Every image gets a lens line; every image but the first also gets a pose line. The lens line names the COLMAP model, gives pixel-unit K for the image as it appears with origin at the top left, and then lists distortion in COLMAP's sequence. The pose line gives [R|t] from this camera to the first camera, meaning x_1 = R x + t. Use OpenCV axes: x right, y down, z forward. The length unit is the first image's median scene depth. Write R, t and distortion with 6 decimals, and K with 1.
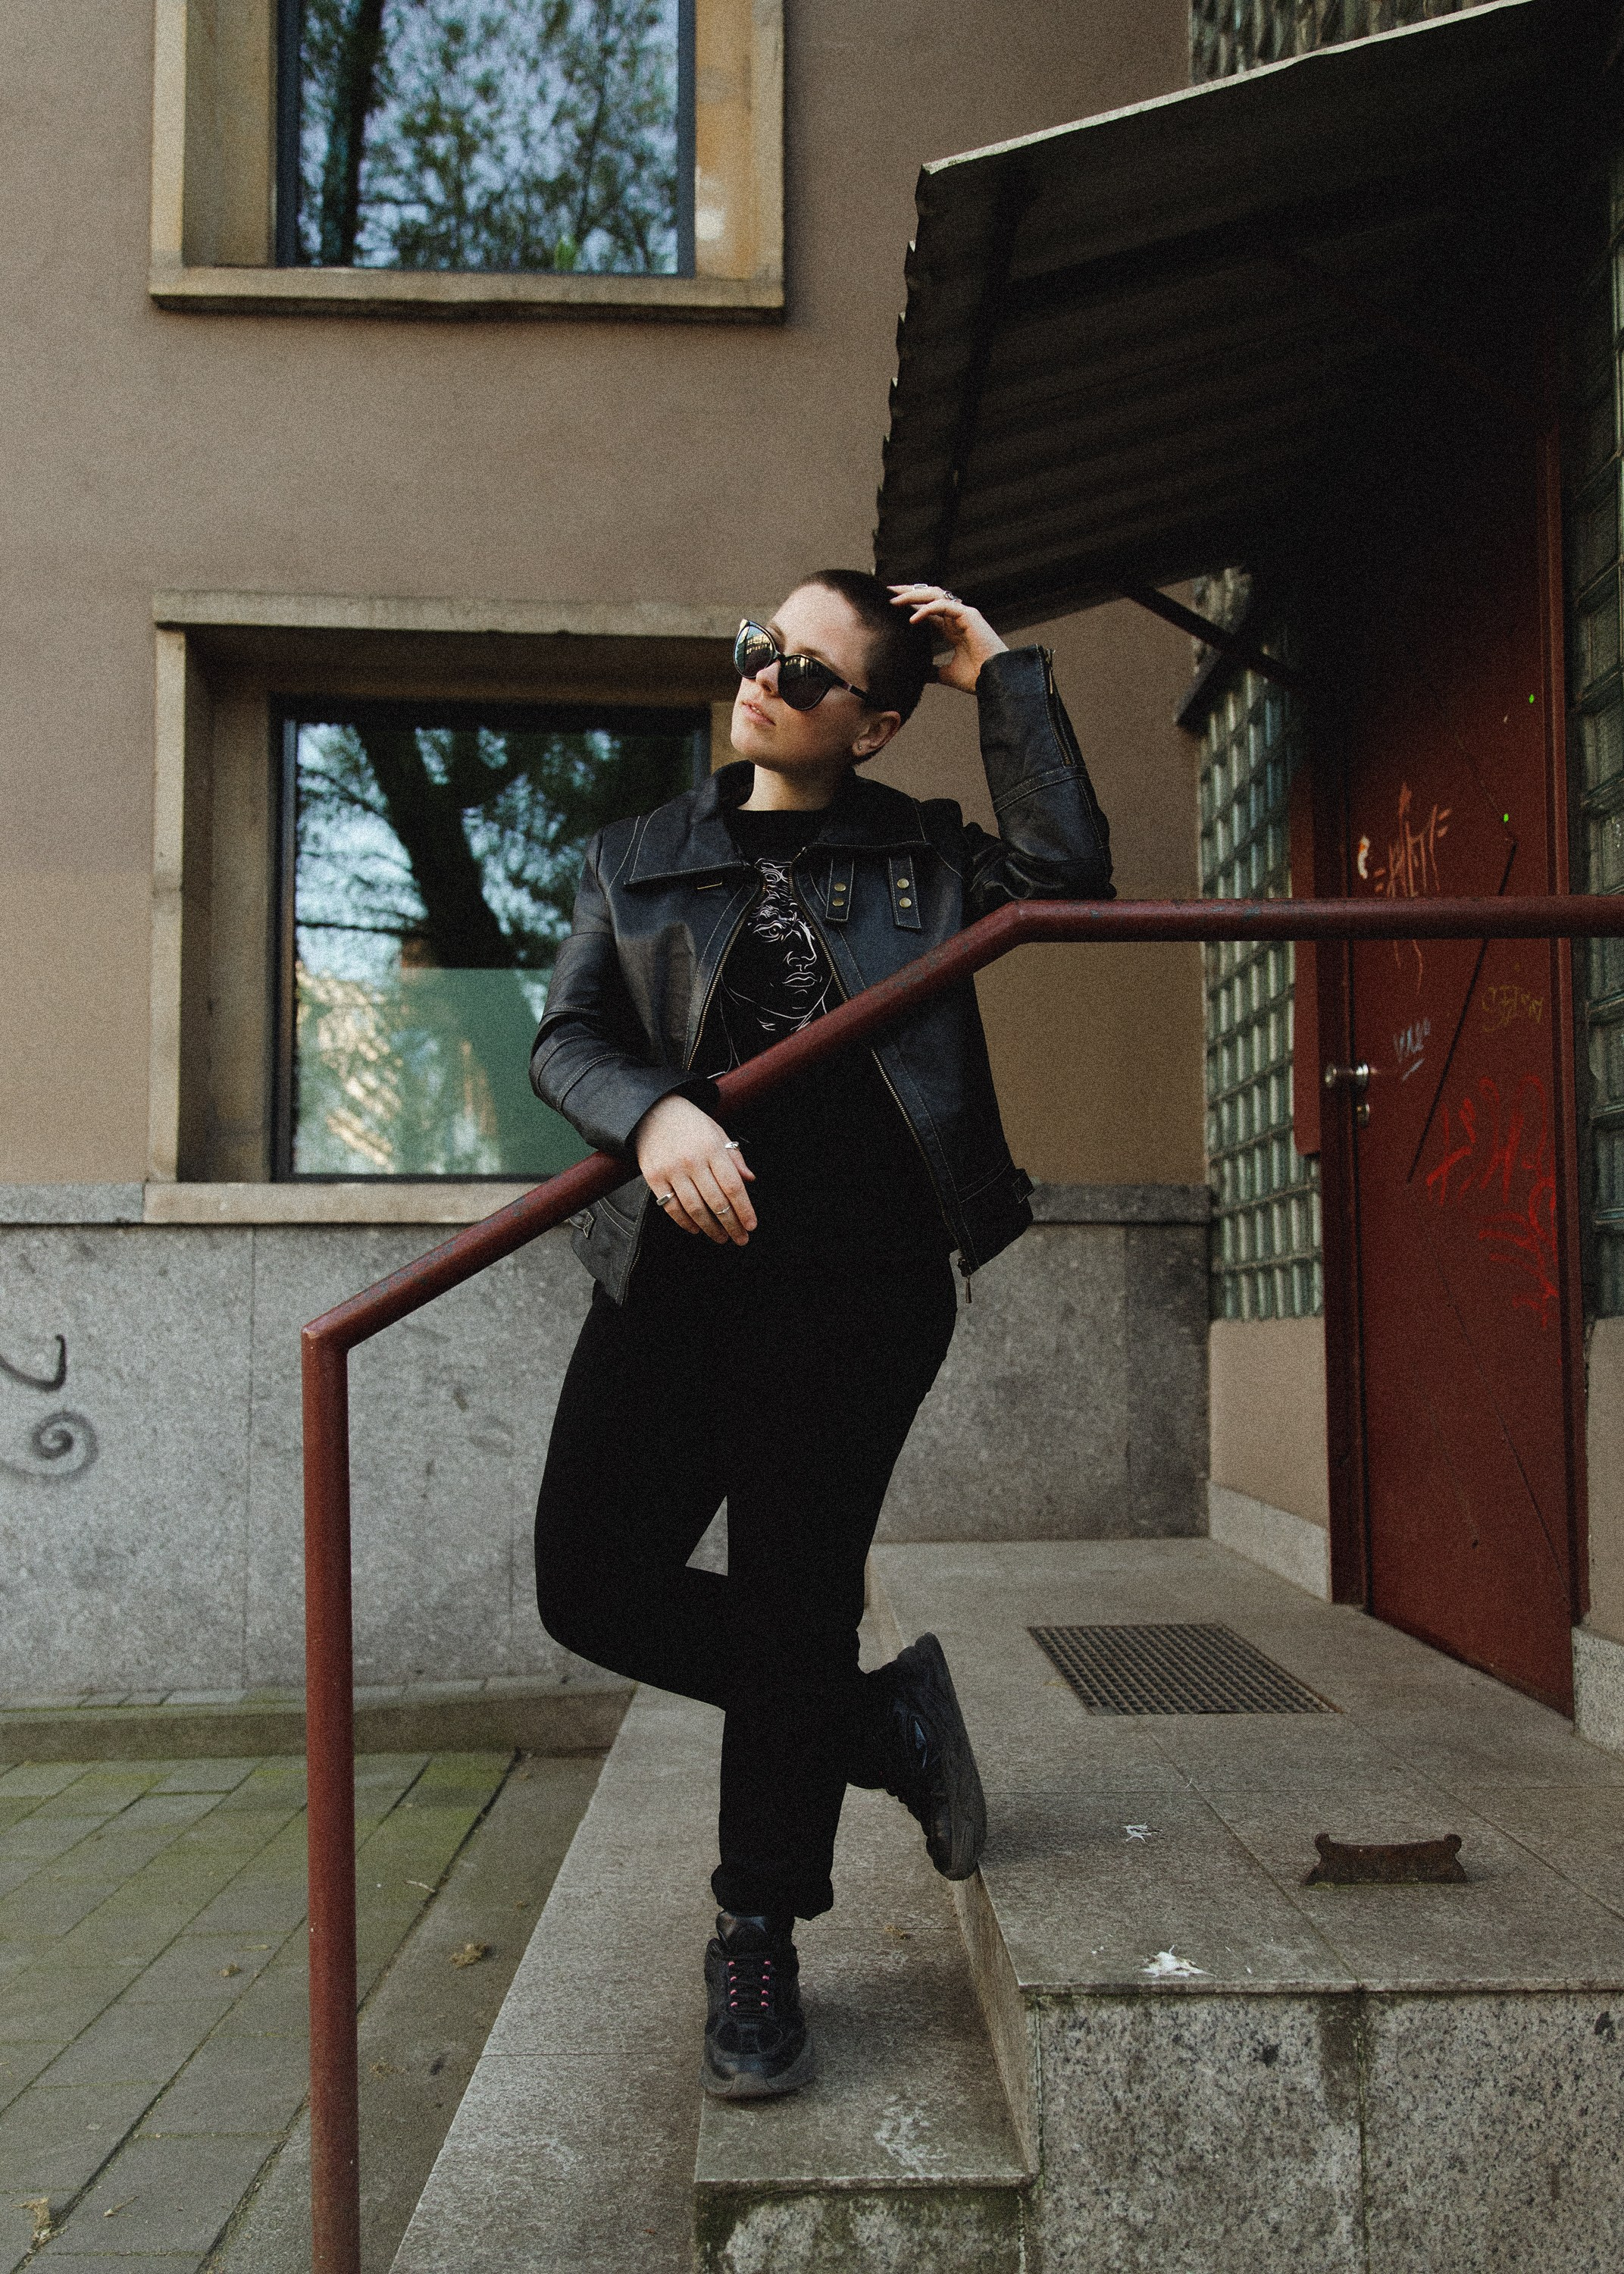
lens RADIAL K [[1699.1, 0, 779.5], [0, 1699.1, 1201.5], [0, 0, 1]] dist [0.032779, 0.005518]
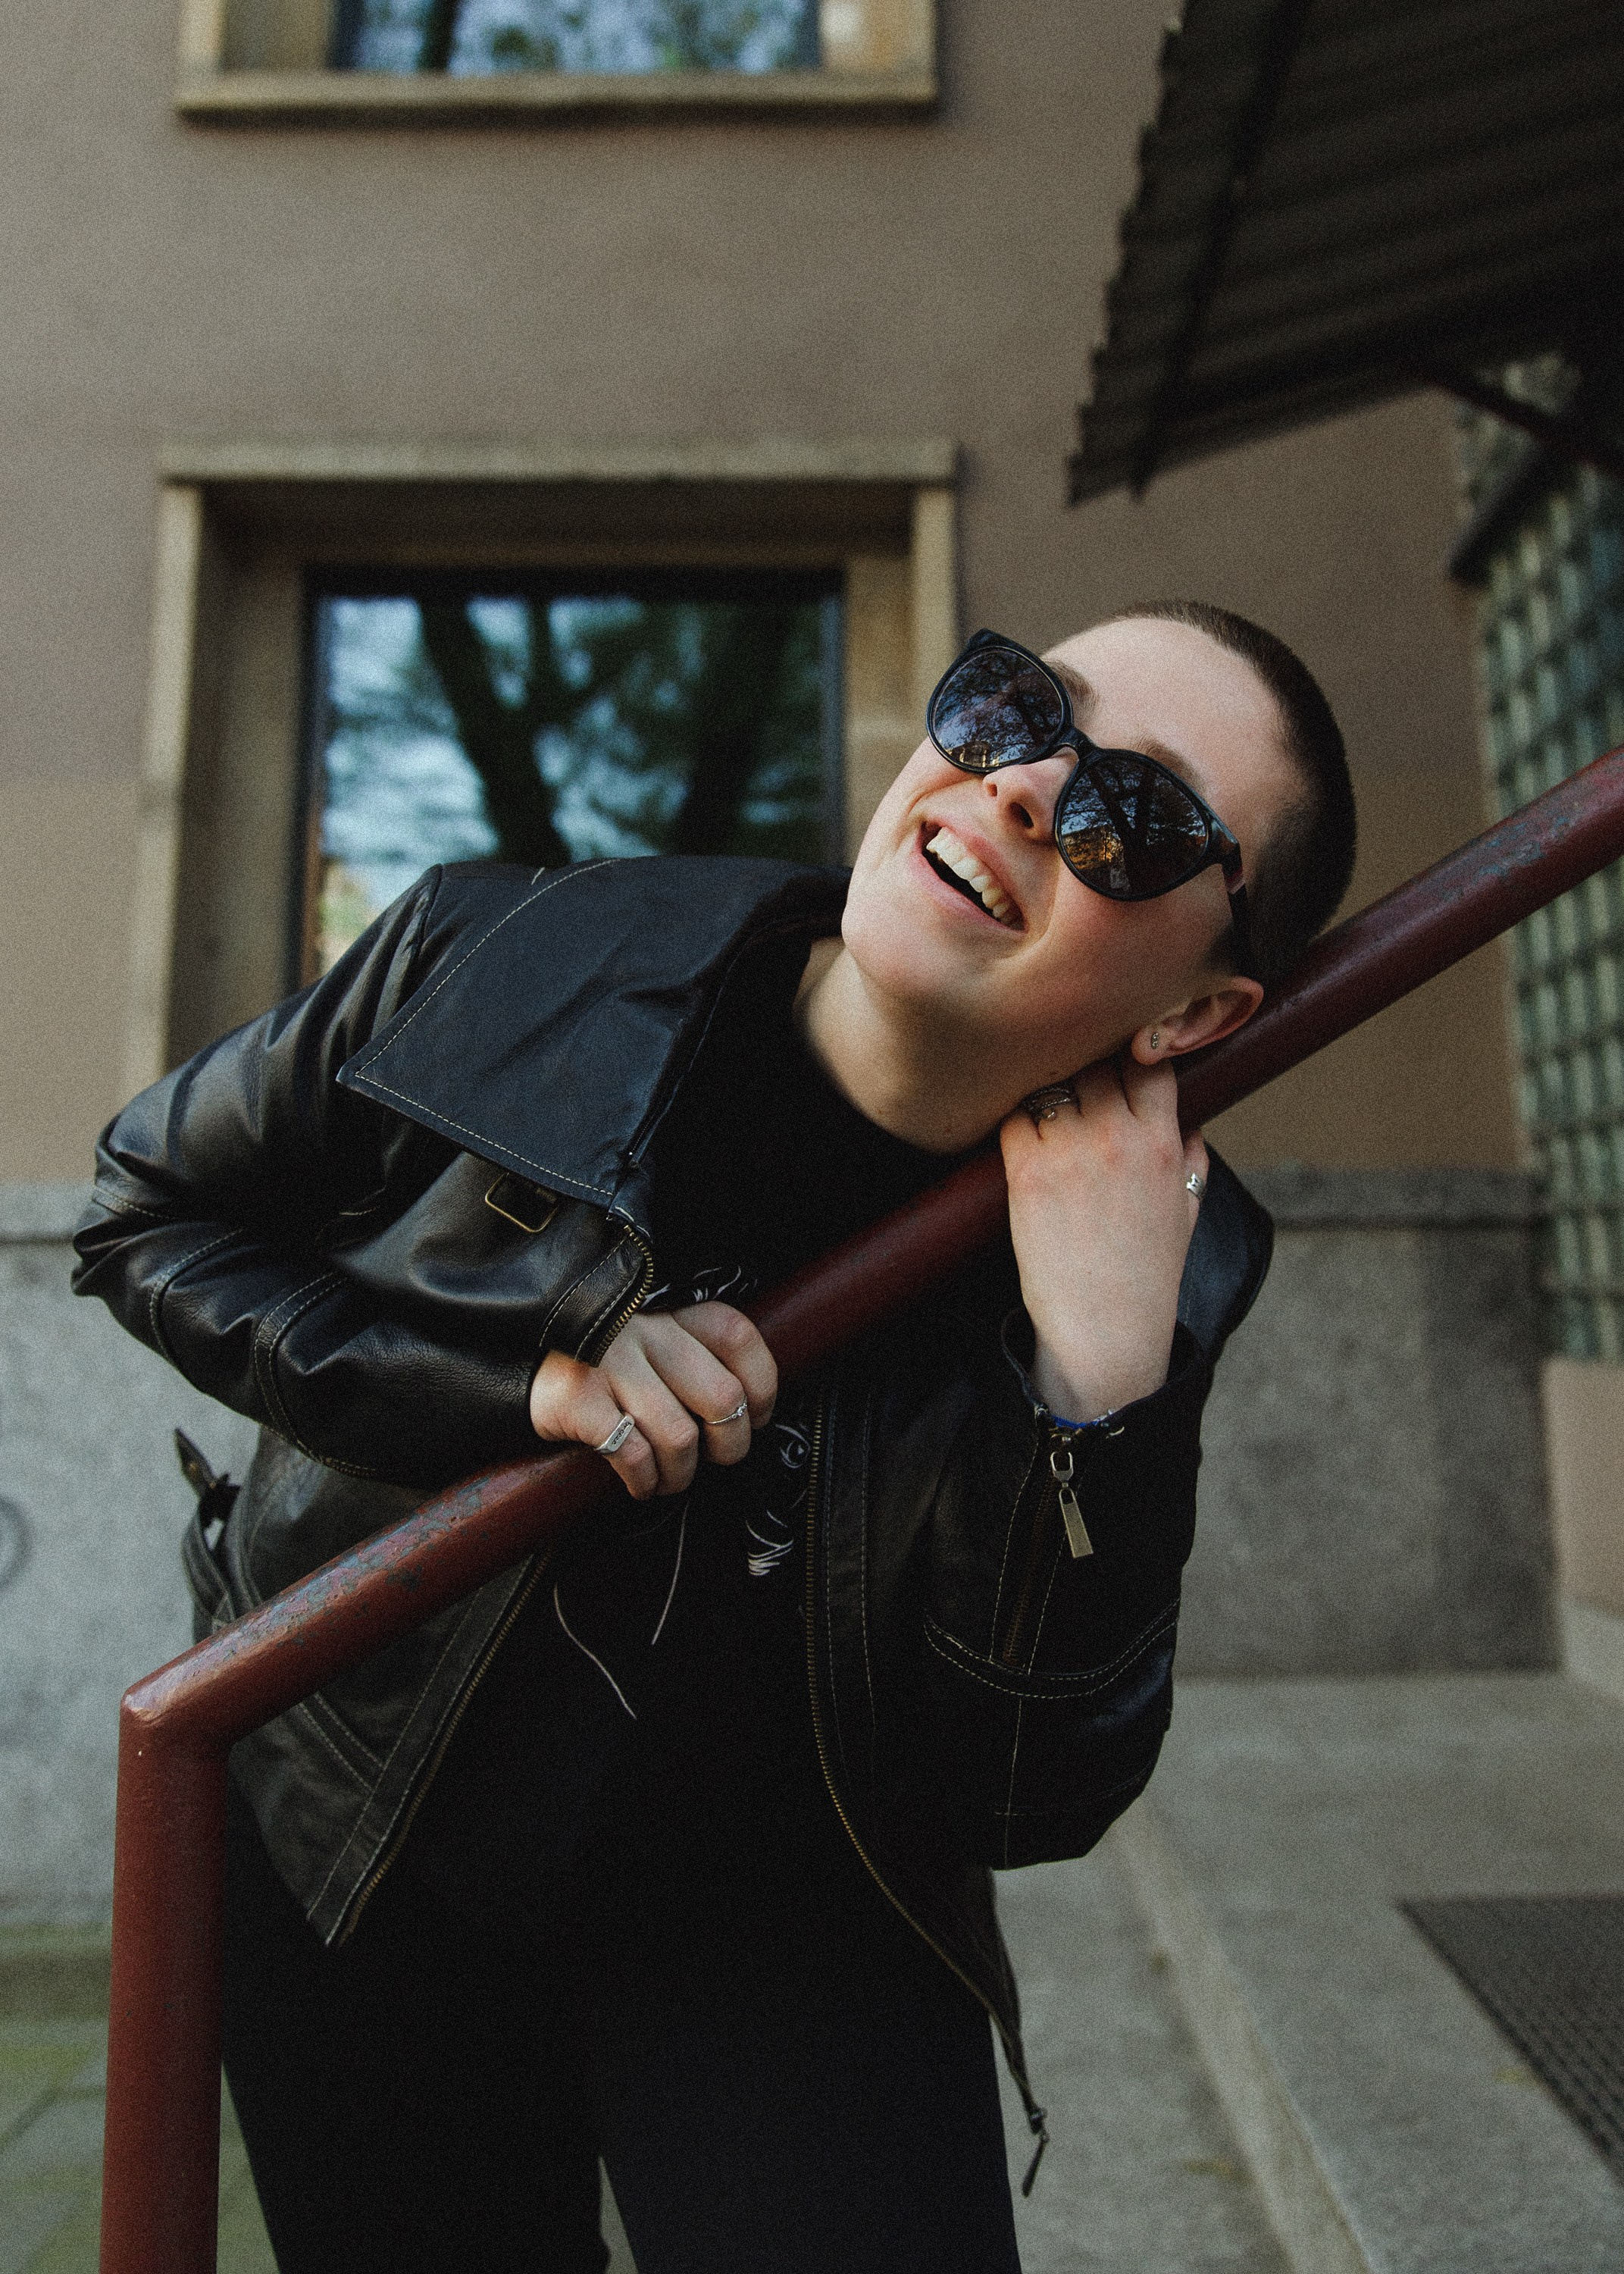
lens RADIAL K [[1857.9, 0, 821.3], [0, 1857.9, 894.8], [0, 0, 1]] dist [0.016667, -0.005379]
pose [[0.999474, -0.011661, -0.030262, -0.030419], [0.007358, 0.990322, -0.138592, -0.018505], [0.031585, 0.138296, 0.989887, 0.171582]]
